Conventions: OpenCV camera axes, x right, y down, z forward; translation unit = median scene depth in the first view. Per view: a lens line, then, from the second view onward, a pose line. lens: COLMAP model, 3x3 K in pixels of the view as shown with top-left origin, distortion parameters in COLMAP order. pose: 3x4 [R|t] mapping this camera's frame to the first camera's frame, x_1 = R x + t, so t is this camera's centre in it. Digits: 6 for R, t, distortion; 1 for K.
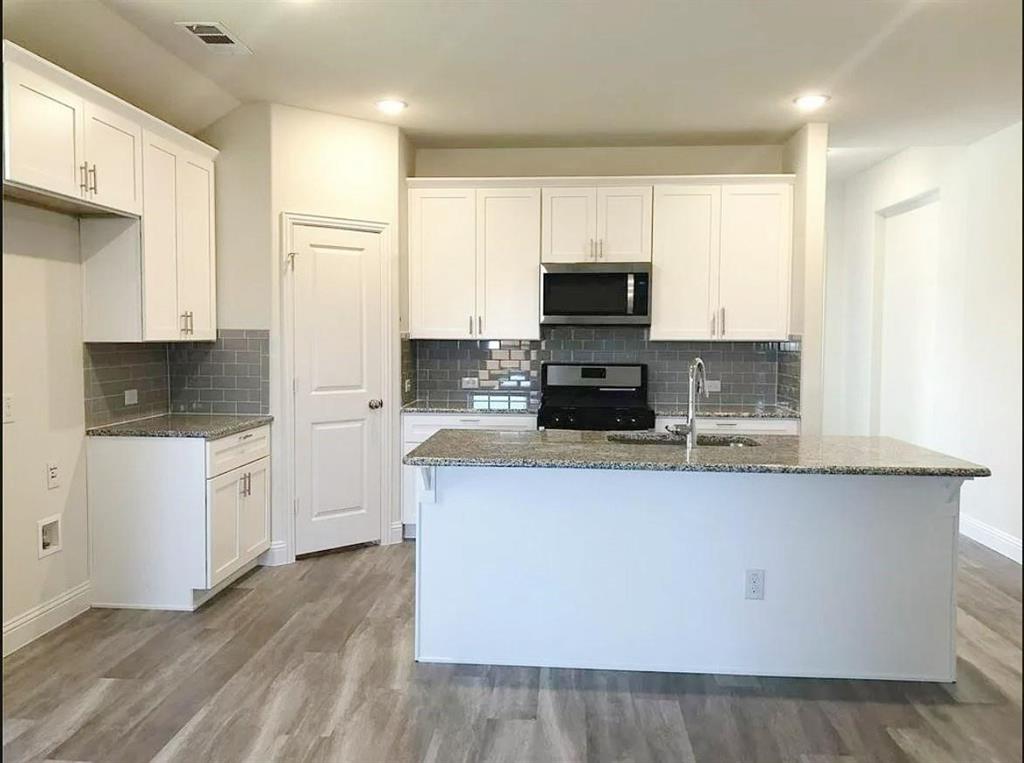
lens RADIAL K [[832.1, 0, 512.0], [0, 832.1, 381.5], [0, 0, 1]] dist [0.051837, -0.083316]
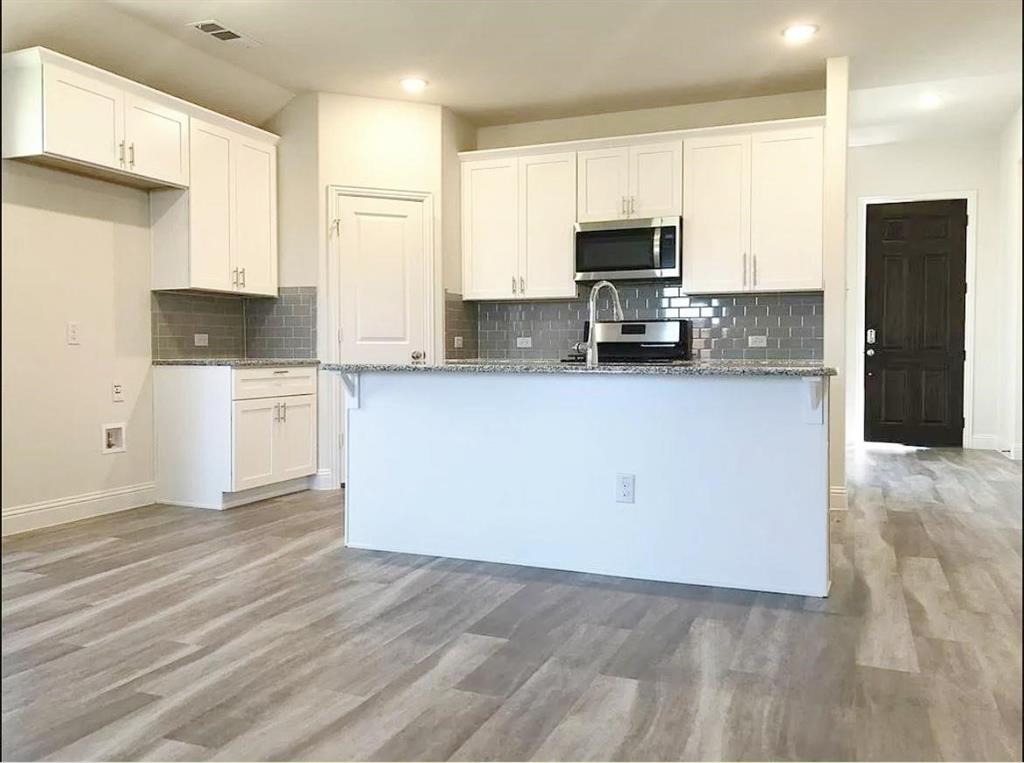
lens RADIAL K [[832.1, 0, 512.0], [0, 832.1, 381.5], [0, 0, 1]] dist [0.051837, -0.083316]
pose [[0.951431, 0.004243, -0.307833, 0.327863], [-0.010391, 0.999778, -0.018335, 0.089742], [0.307687, 0.020644, 0.951264, -0.021866]]
